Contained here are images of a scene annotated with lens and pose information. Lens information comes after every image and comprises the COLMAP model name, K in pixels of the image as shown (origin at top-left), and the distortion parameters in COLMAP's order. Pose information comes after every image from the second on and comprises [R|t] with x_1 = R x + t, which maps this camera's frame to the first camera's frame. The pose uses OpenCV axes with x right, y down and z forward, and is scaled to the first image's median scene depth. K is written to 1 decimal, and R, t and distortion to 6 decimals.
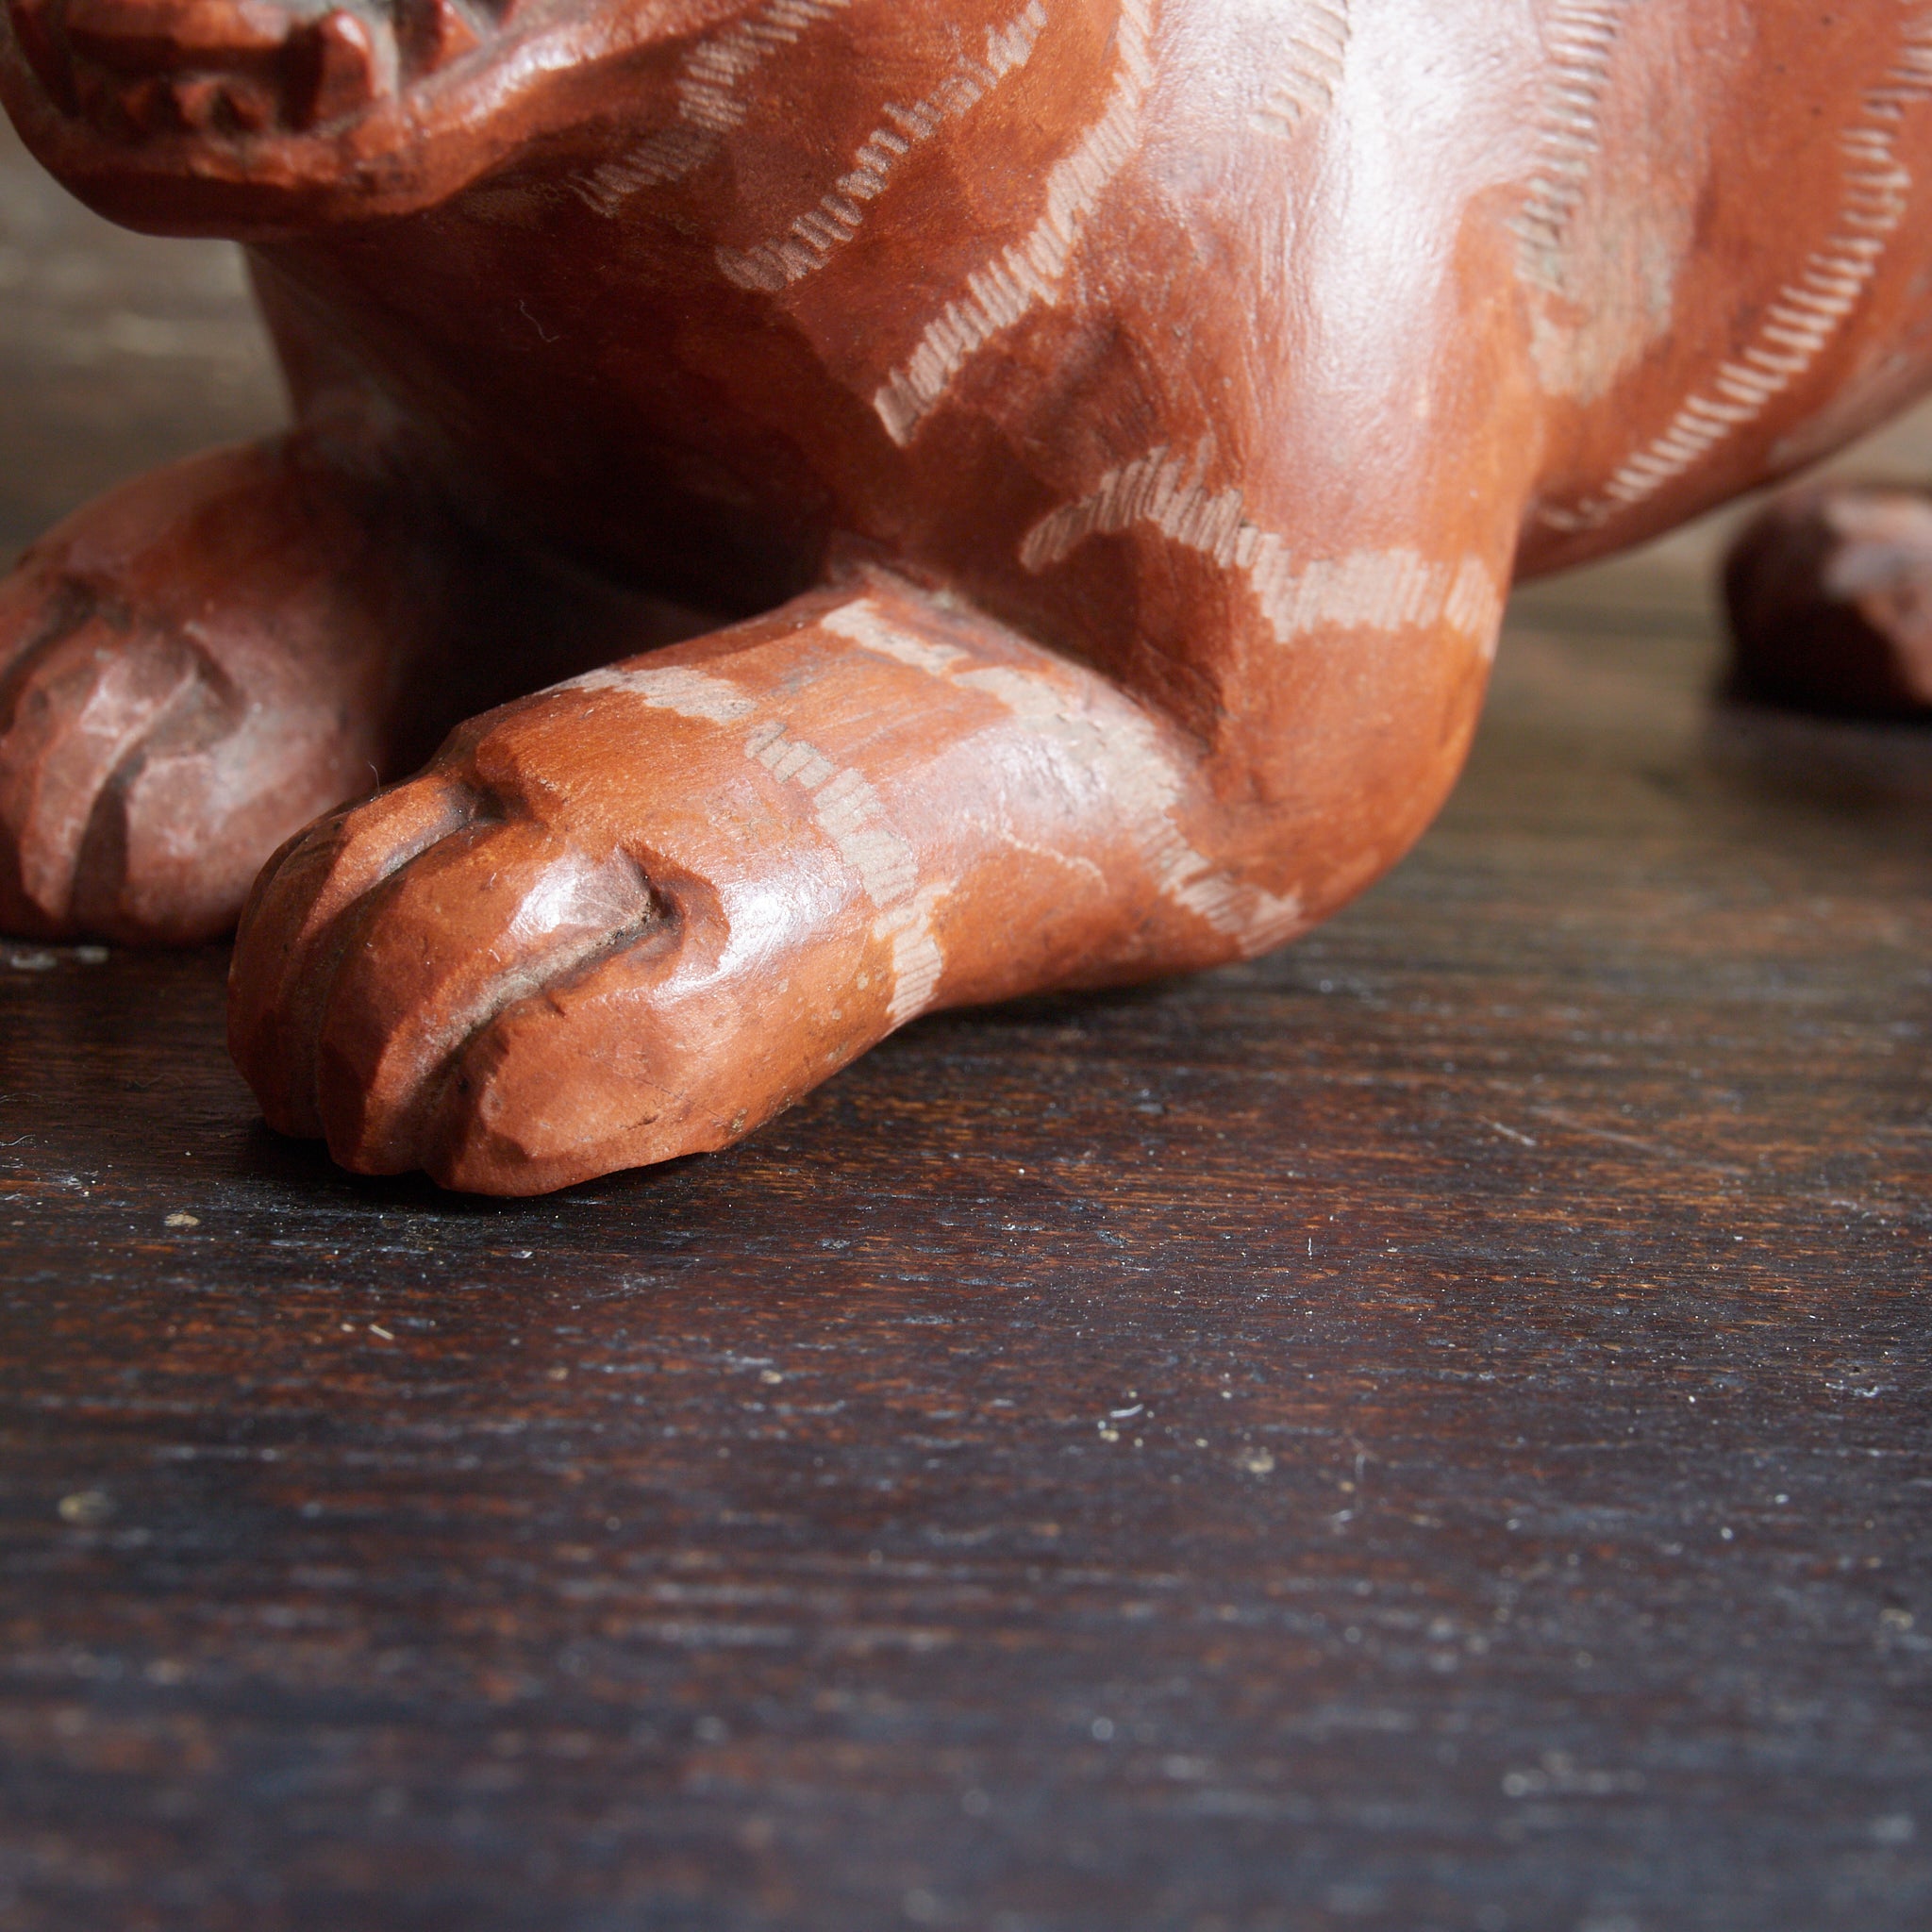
lens RADIAL K [[4610.1, 0, 959.2], [0, 4610.1, 969.8], [0, 0, 1]] dist [-0.066850, 0.000000]
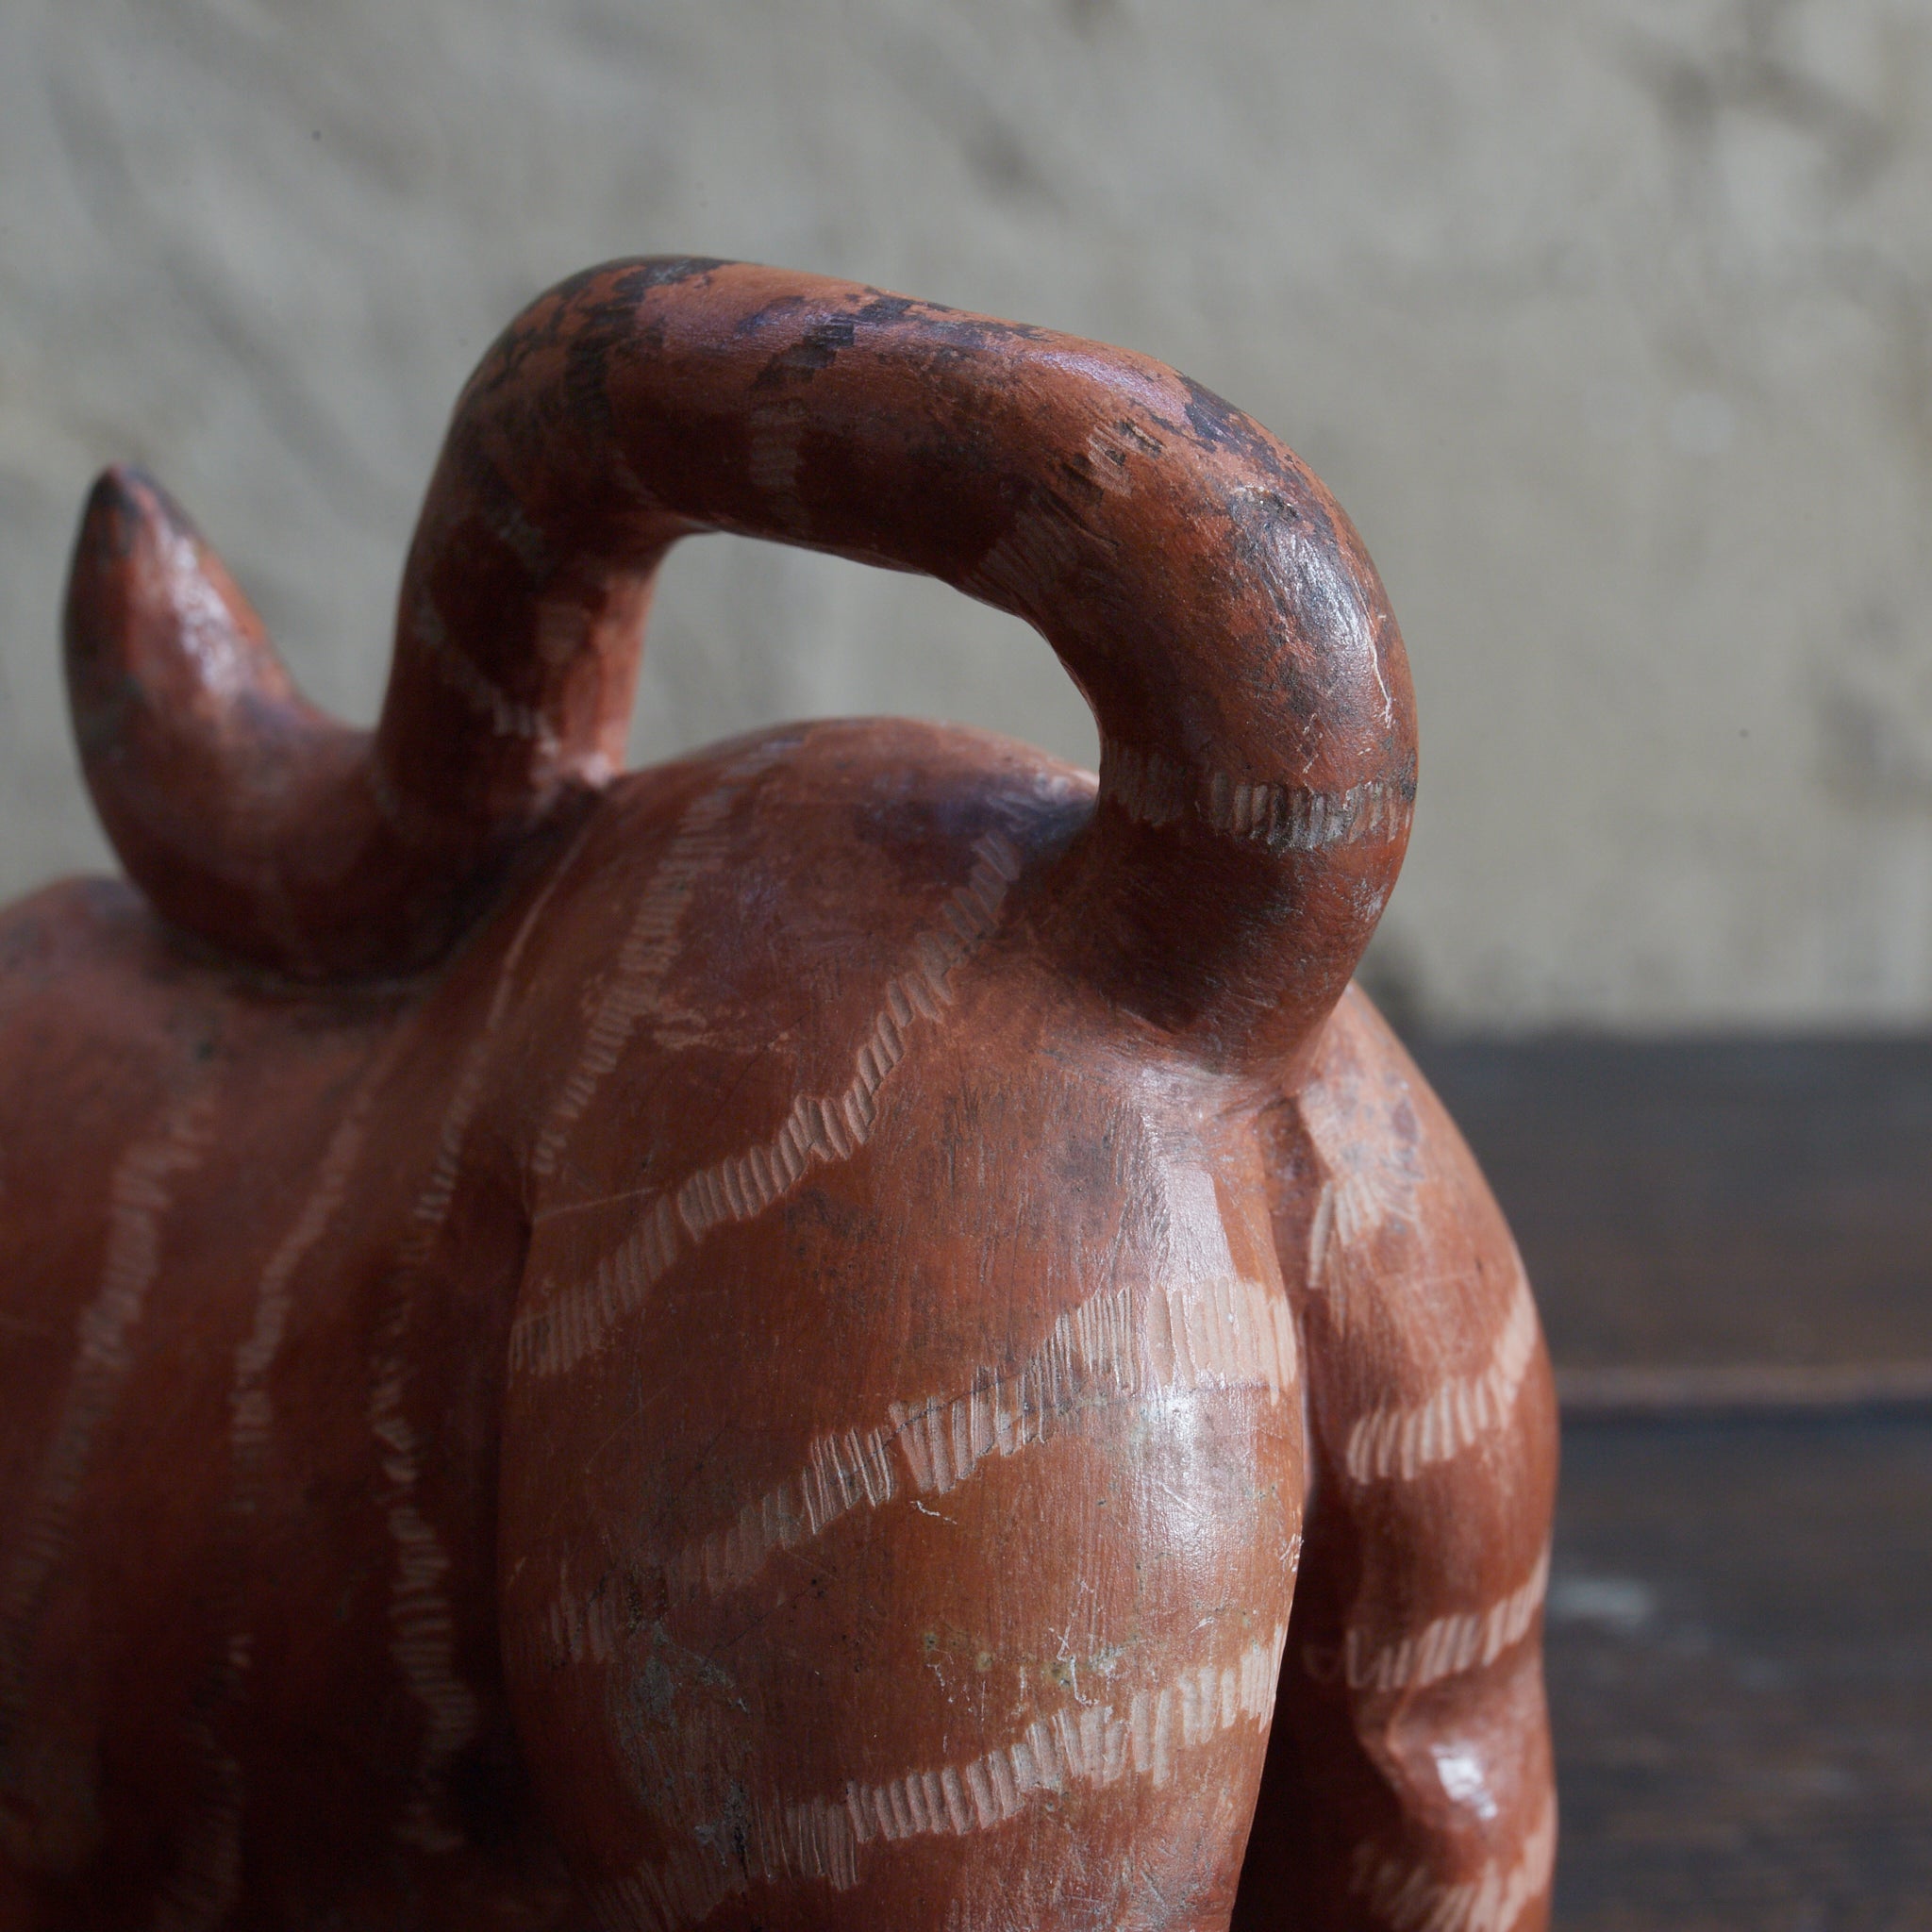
lens RADIAL K [[4610.1, 0, 972.7], [0, 4610.1, 964.7], [0, 0, 1]] dist [-0.066850, 0.000000]
pose [[0.625696, 0.105157, -0.772947, 1.347326], [-0.251155, 0.965266, -0.071987, -0.365909], [0.738530, 0.239172, 0.630374, 0.349268]]
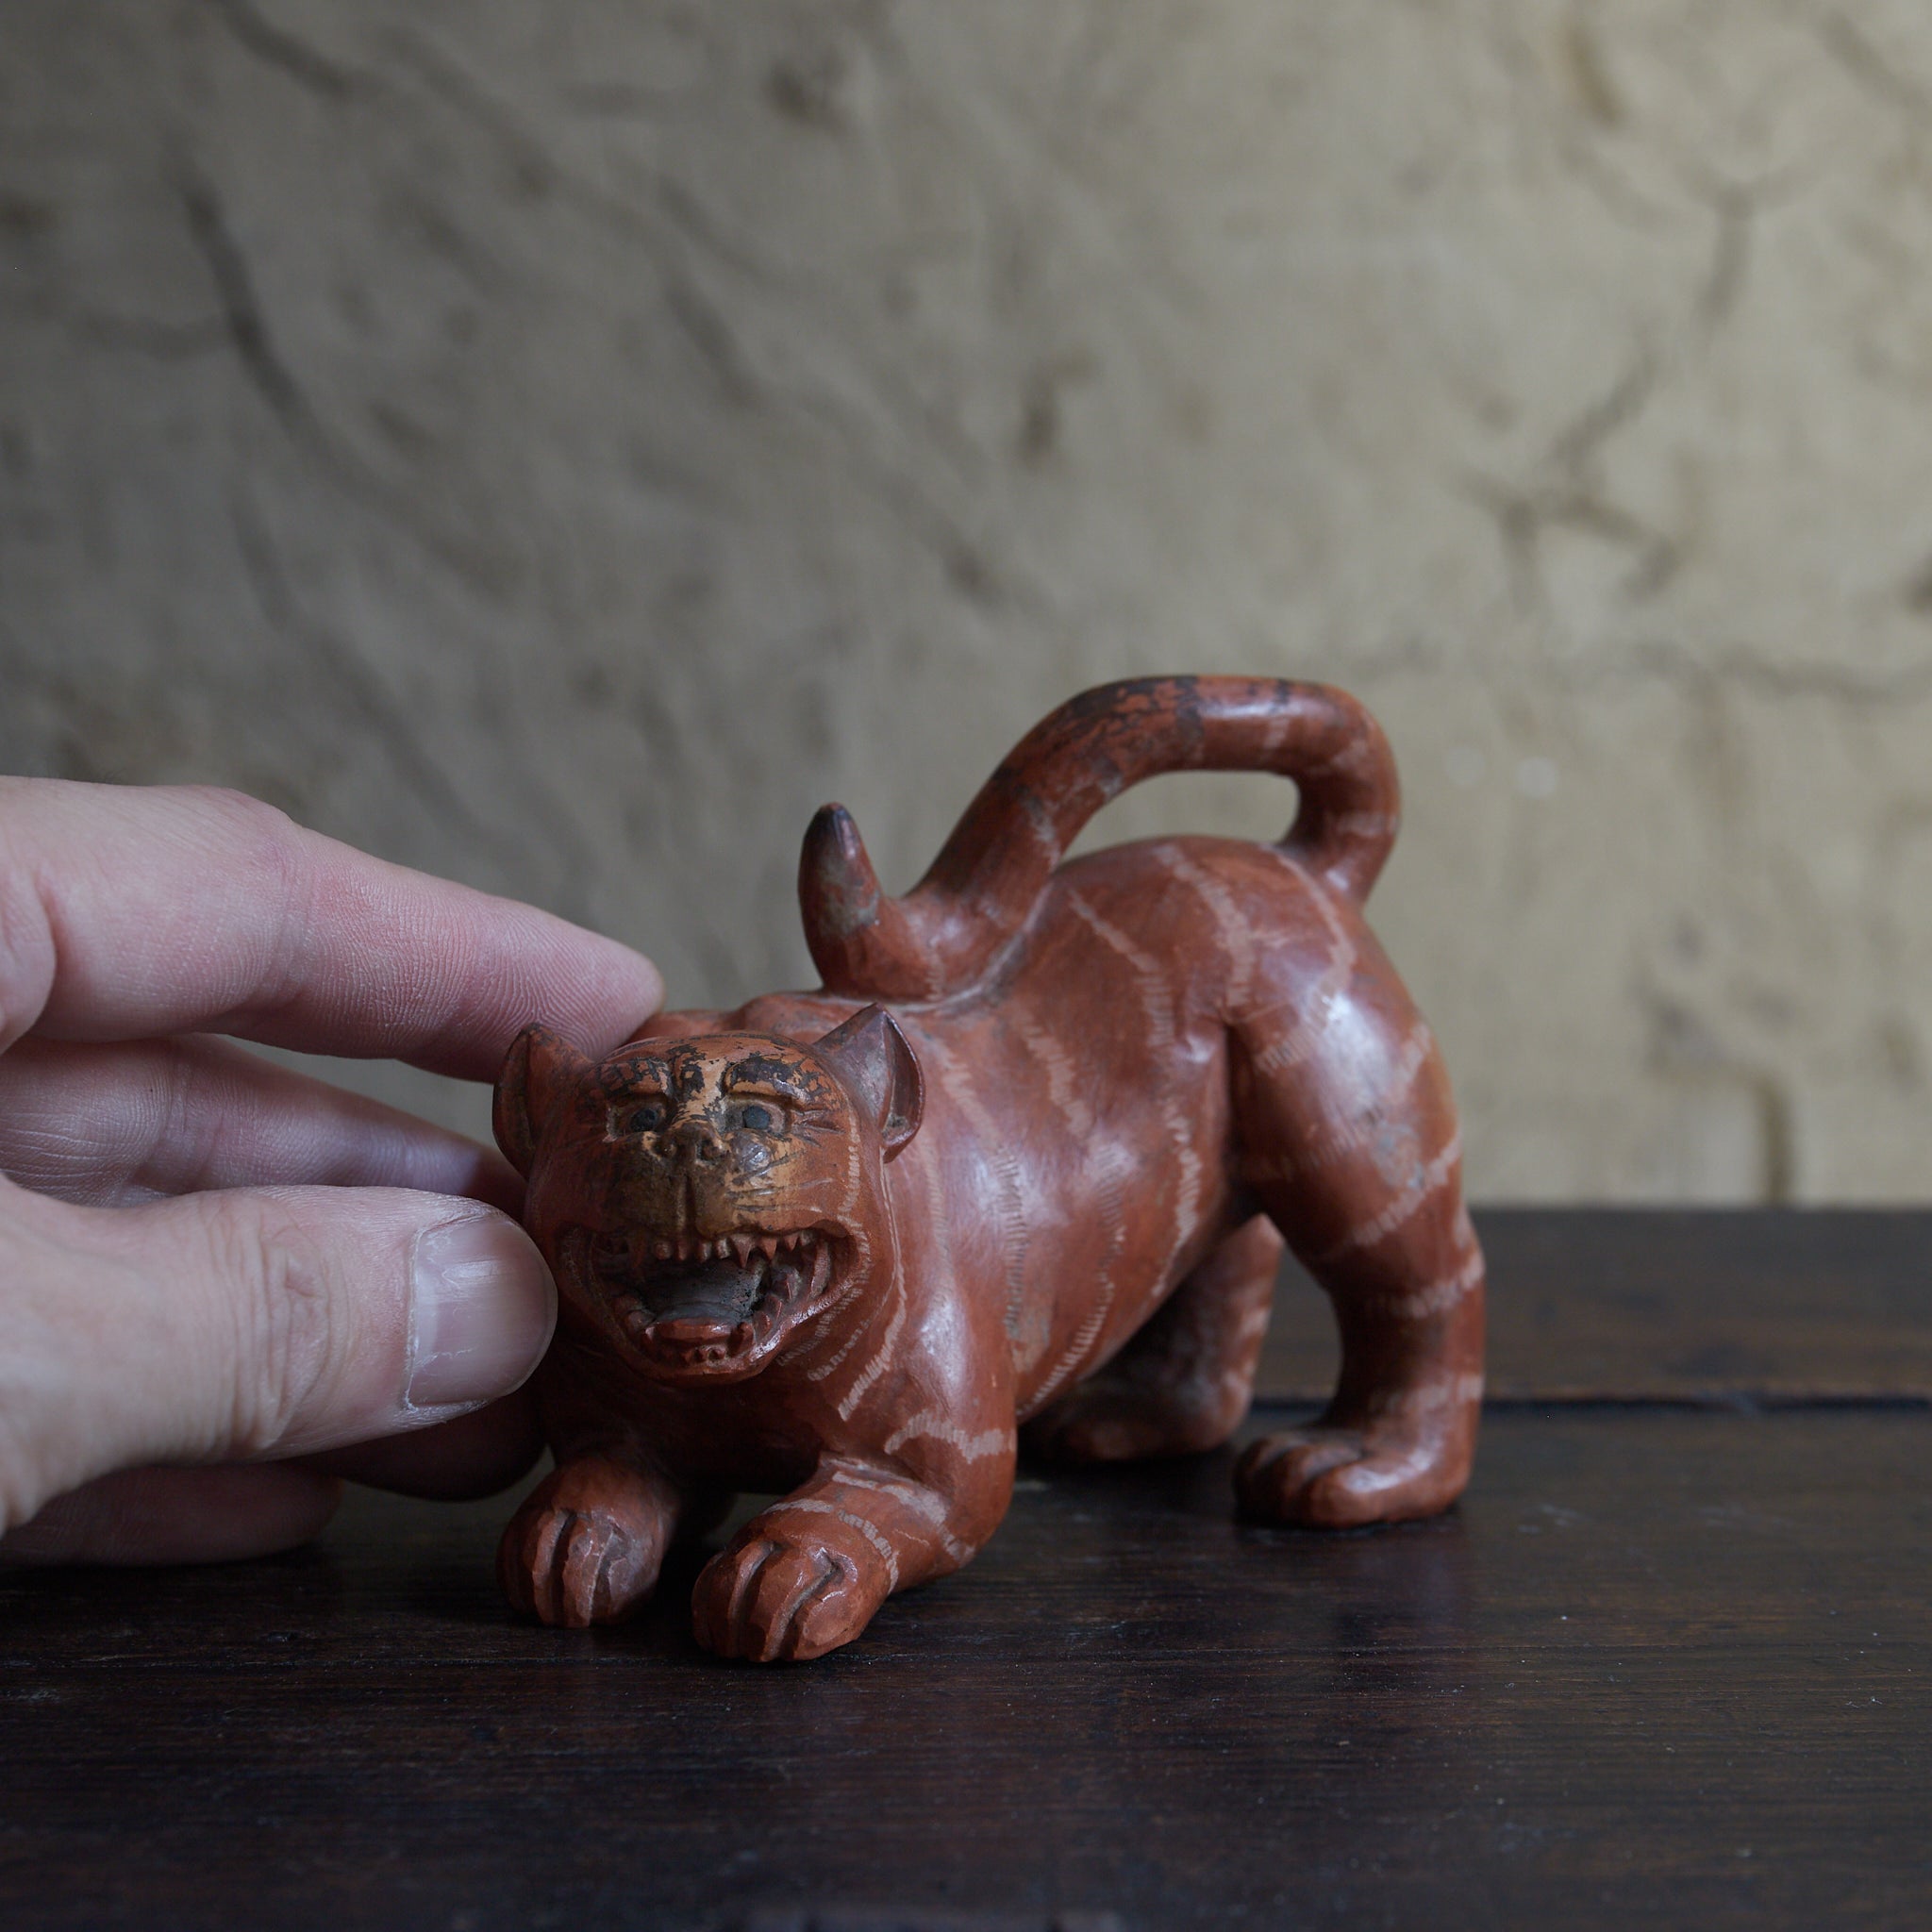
lens RADIAL K [[4610.1, 0, 956.8], [0, 4610.1, 966.8], [0, 0, 1]] dist [-0.066850, 0.000000]
pose [[0.947154, -0.125785, 0.295090, -0.838764], [0.180586, 0.969377, -0.166425, 0.125184], [-0.265119, 0.210919, 0.940864, -2.076337]]
